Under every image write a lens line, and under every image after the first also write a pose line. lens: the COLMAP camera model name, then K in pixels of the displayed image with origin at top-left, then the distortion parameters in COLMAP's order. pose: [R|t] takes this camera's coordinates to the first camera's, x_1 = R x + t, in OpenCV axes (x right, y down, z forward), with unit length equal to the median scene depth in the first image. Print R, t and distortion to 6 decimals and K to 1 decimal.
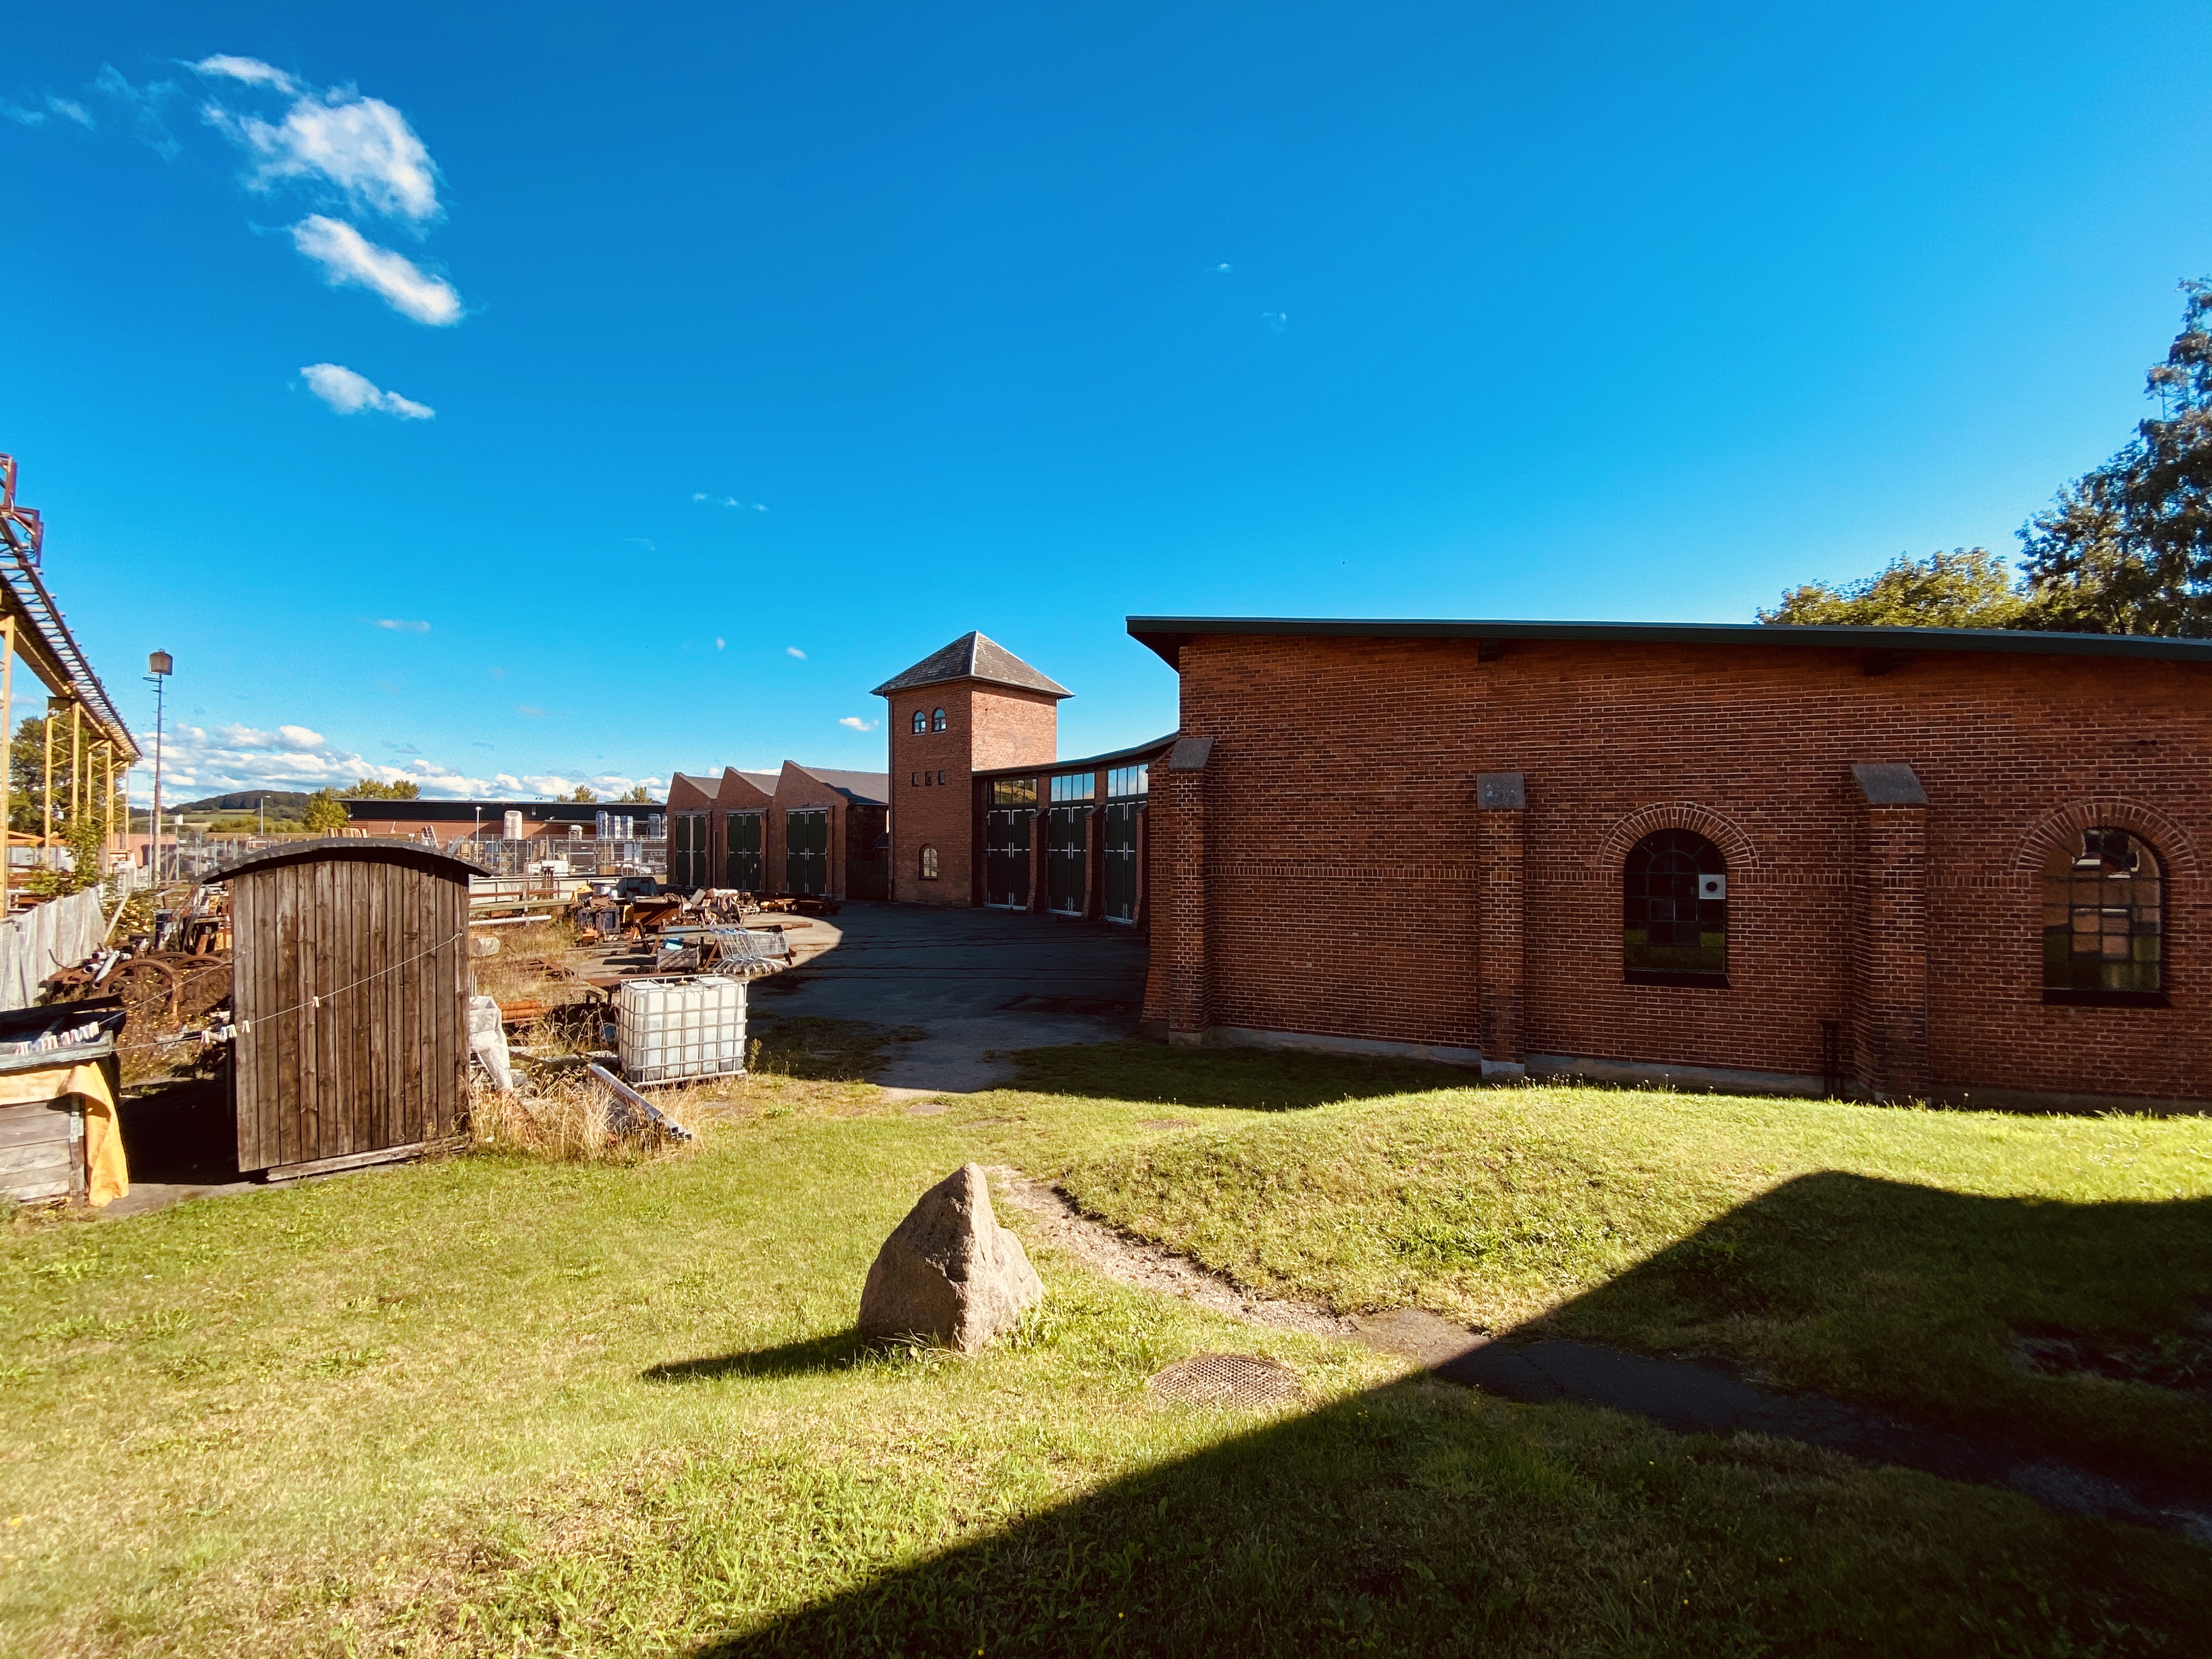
lens RADIAL K [[908.6, 0, 1106.0], [0, 908.6, 829.5], [0, 0, 1]] dist [0.016643, -0.015931]
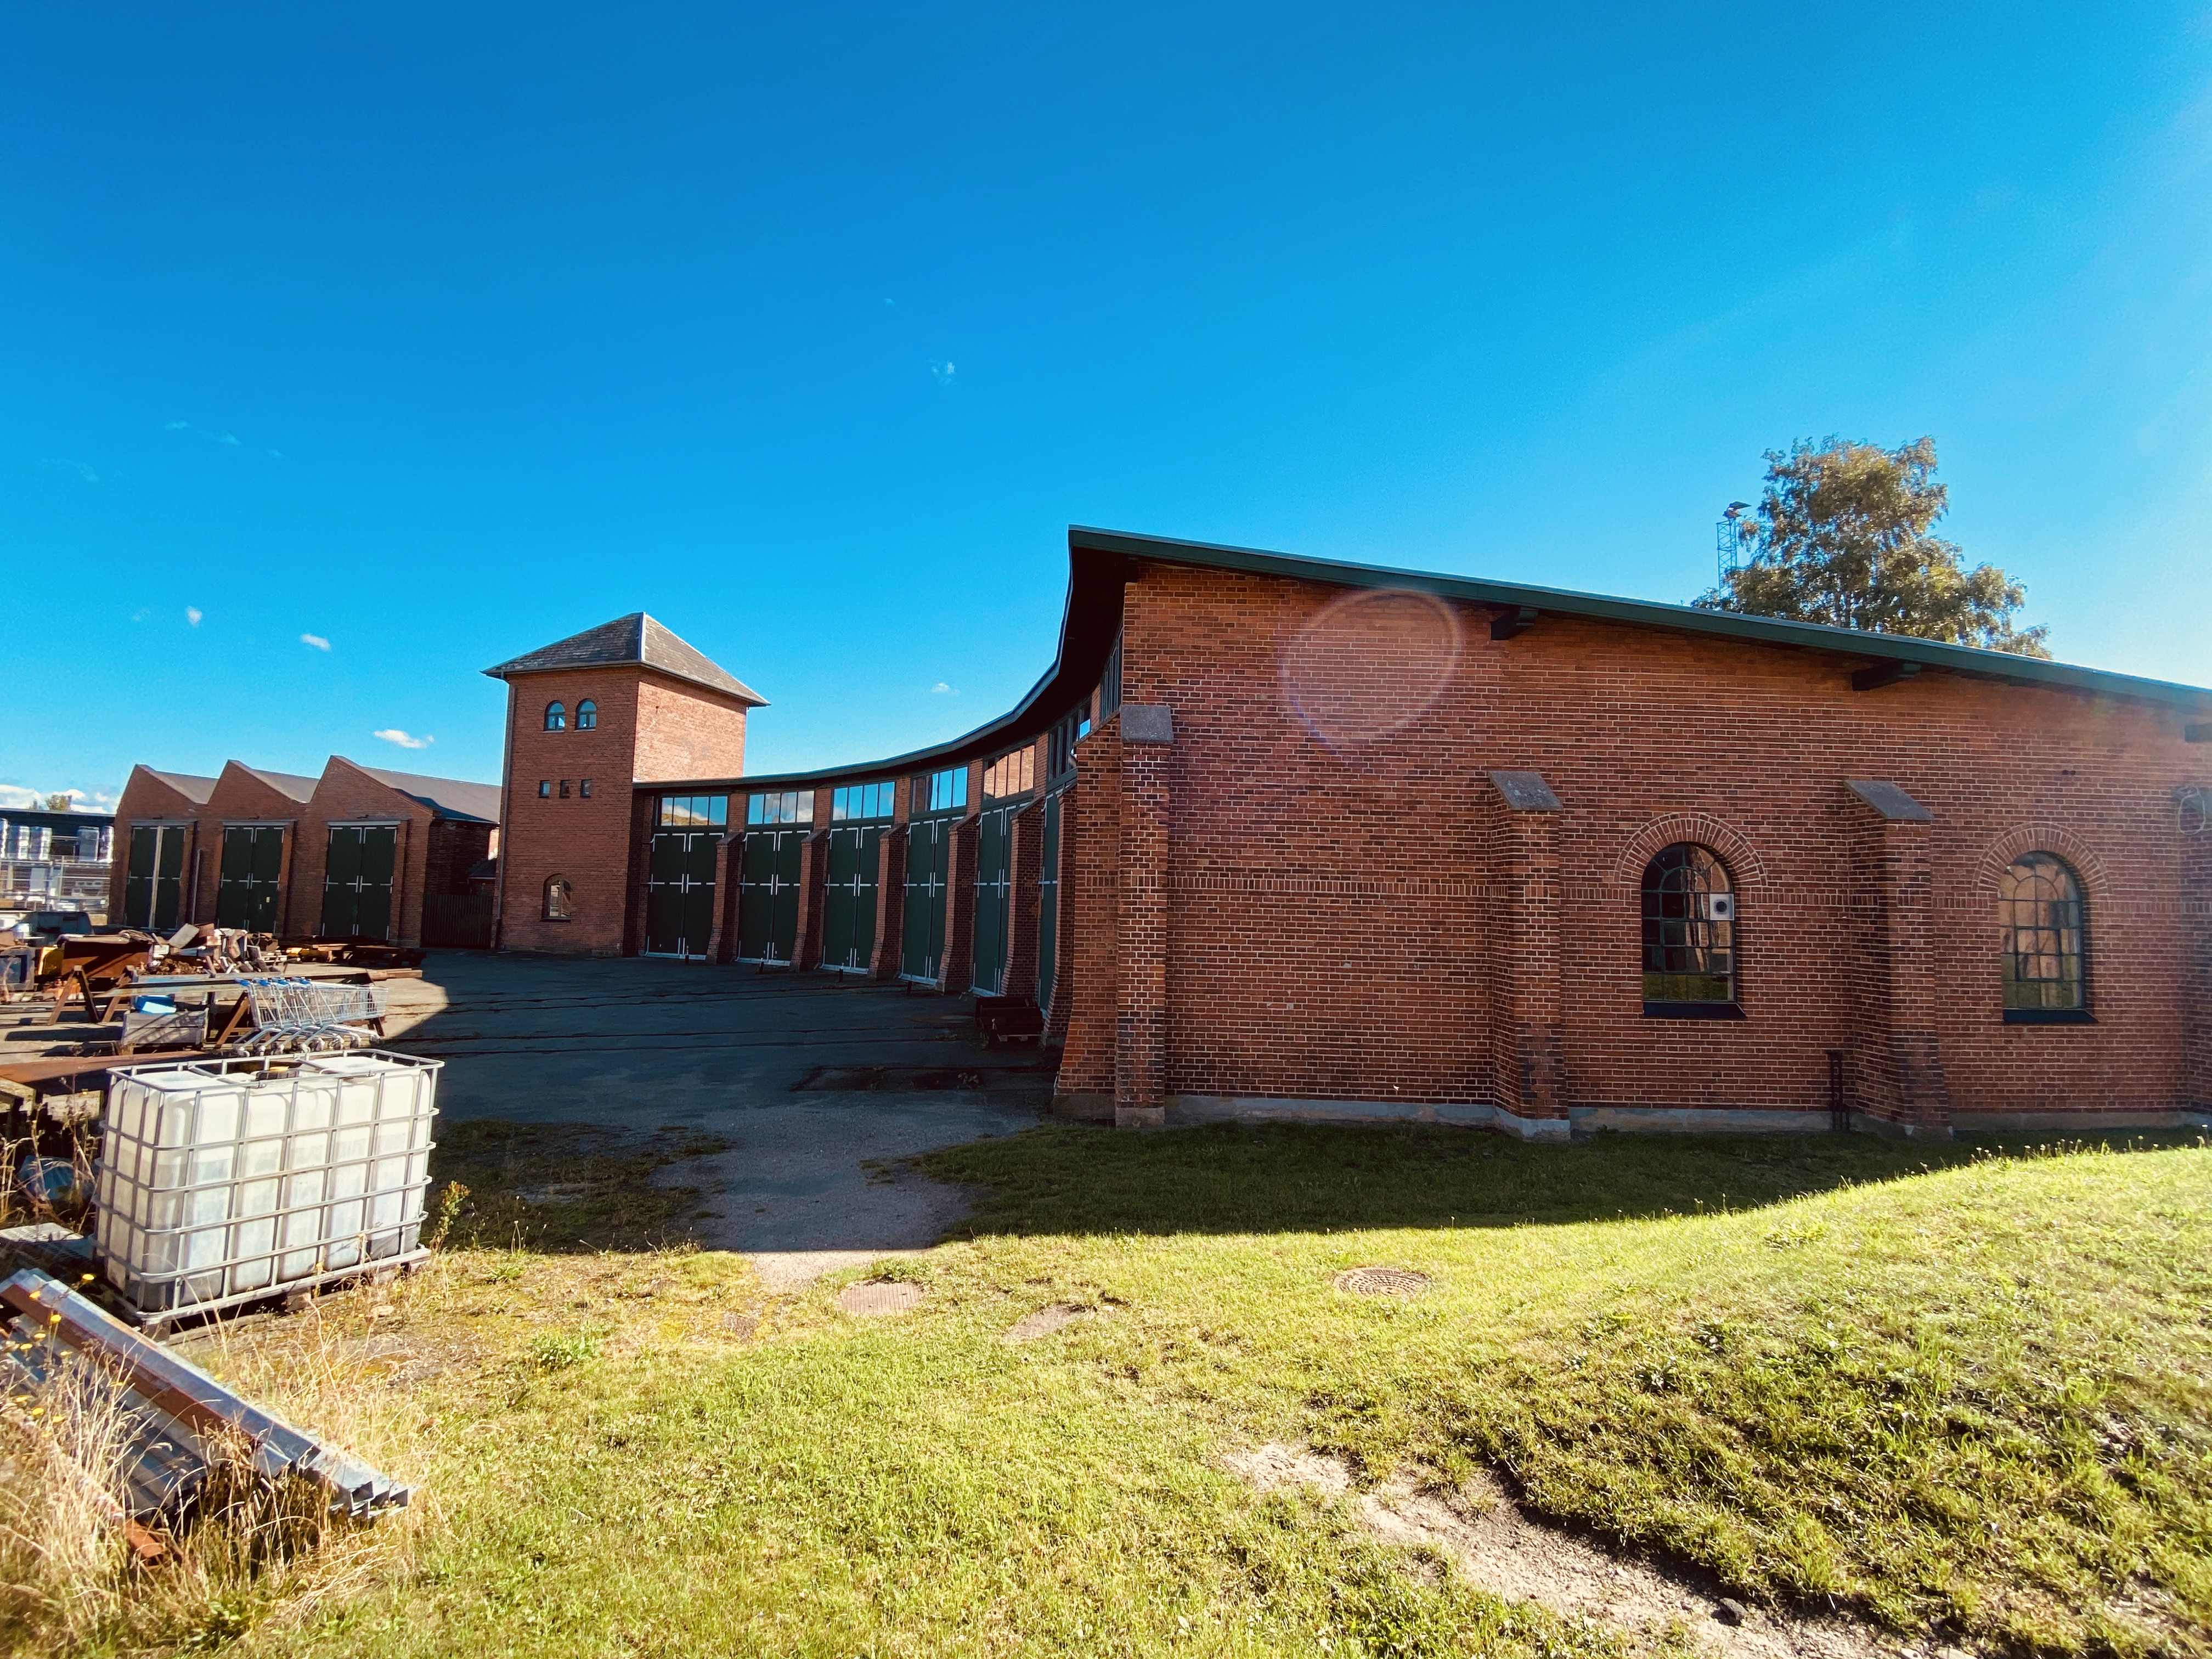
lens RADIAL K [[908.6, 0, 1106.0], [0, 908.6, 829.5], [0, 0, 1]] dist [0.016643, -0.015931]
pose [[0.919410, 0.052520, 0.389778, -0.225225], [-0.027803, 0.997244, -0.068789, 0.056393], [-0.392317, 0.052408, 0.918336, 0.345492]]
